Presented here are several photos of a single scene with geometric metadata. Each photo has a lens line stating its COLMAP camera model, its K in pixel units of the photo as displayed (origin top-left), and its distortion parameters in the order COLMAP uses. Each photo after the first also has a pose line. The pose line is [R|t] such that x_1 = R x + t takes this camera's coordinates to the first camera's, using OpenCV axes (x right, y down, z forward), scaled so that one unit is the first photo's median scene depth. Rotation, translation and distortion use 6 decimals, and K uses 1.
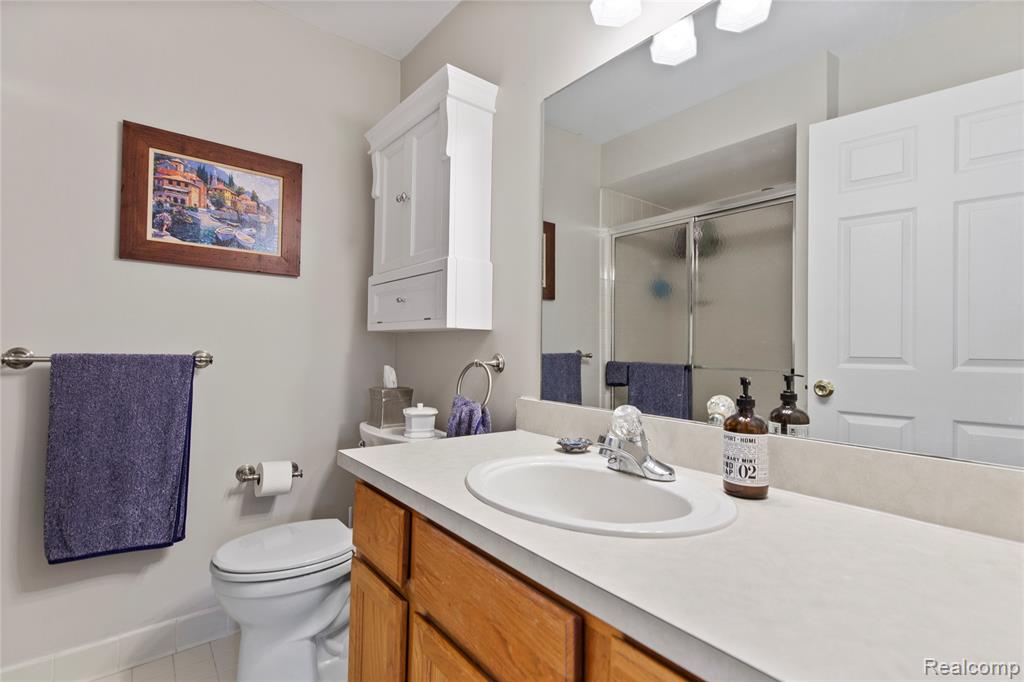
lens RADIAL K [[467.4, 0, 512.0], [0, 467.4, 341.0], [0, 0, 1]] dist [0.001574, 0.000063]
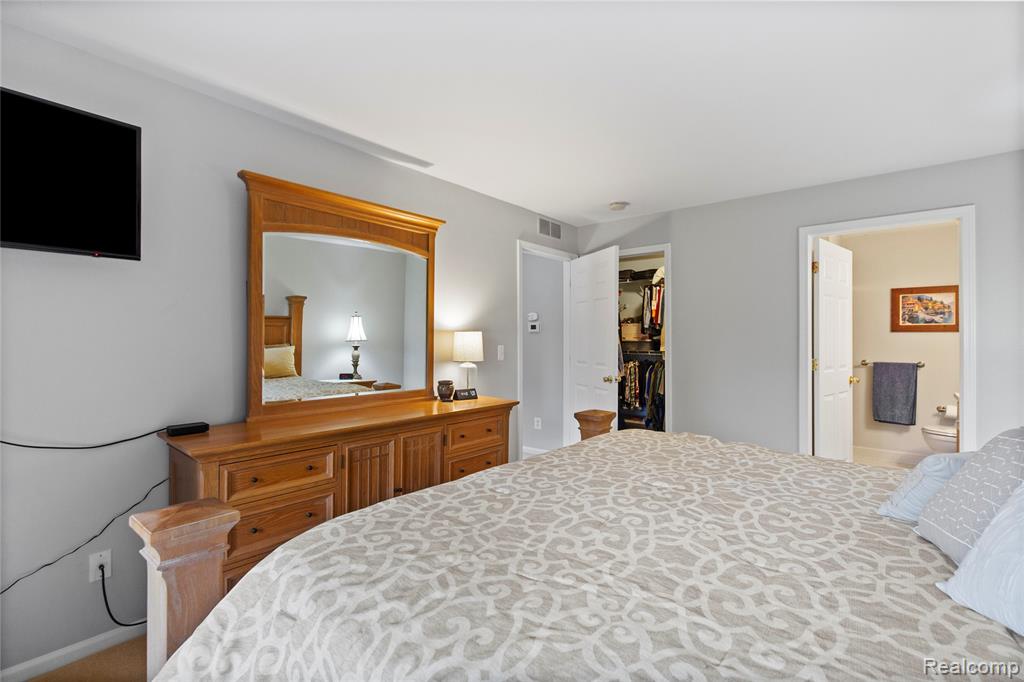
lens RADIAL K [[467.4, 0, 512.0], [0, 467.4, 341.0], [0, 0, 1]] dist [0.001574, 0.000063]
pose [[0.162694, -0.015863, -0.986549, 1.751469], [0.017995, 0.999752, -0.013107, -0.113568], [0.986512, -0.015620, 0.162940, -1.923506]]
